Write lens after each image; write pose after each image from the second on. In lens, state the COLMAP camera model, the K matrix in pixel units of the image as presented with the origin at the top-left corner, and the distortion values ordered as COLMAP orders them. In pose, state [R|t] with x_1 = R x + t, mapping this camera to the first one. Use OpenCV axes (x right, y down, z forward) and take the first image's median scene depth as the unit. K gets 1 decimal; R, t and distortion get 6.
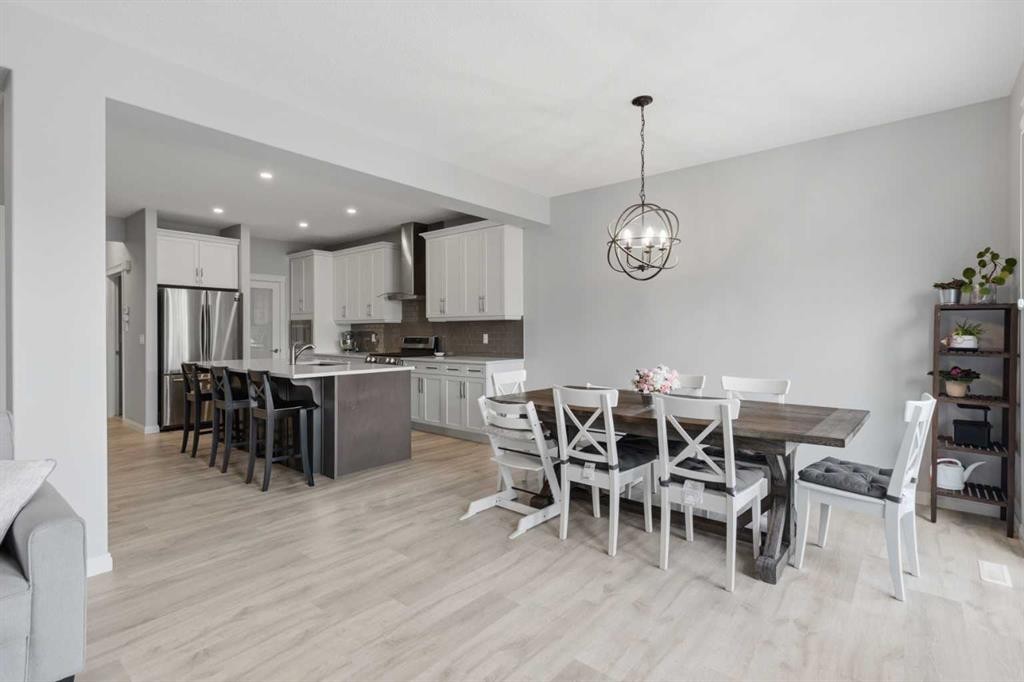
lens RADIAL K [[493.3, 0, 515.0], [0, 493.3, 334.2], [0, 0, 1]] dist [0.001410, 0.000408]
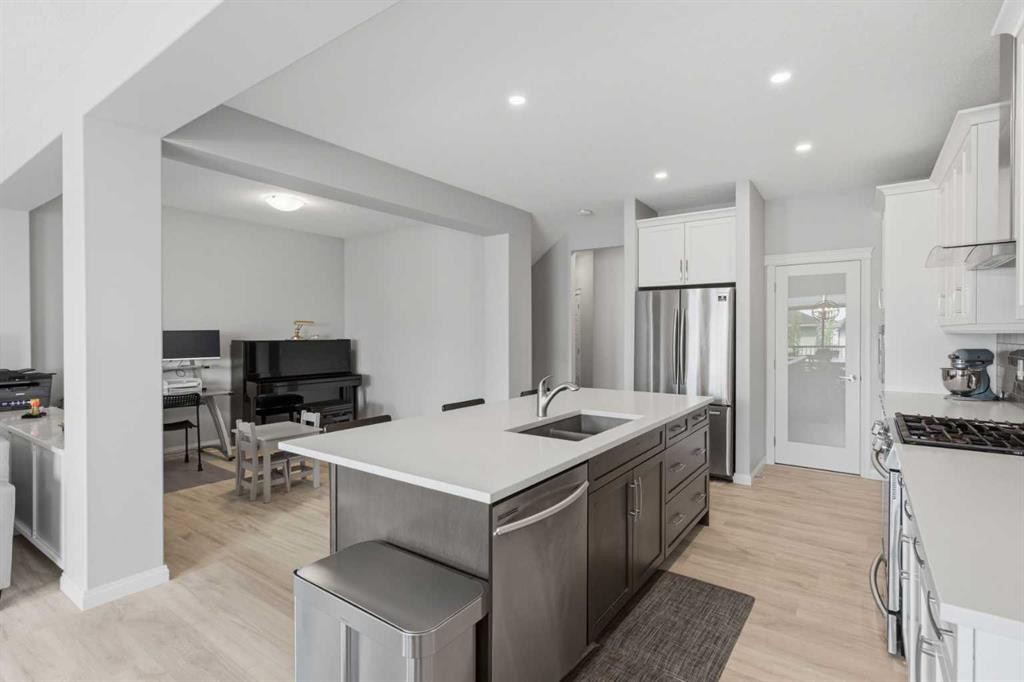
lens RADIAL K [[487.1, 0, 514.5], [0, 487.1, 333.8], [0, 0, 1]] dist [0.016187, 0.000239]
pose [[0.075519, 0.005954, -0.997127, 0.157926], [-0.002030, 0.999981, 0.005818, -0.053150], [0.997142, 0.001585, 0.075529, 1.400293]]
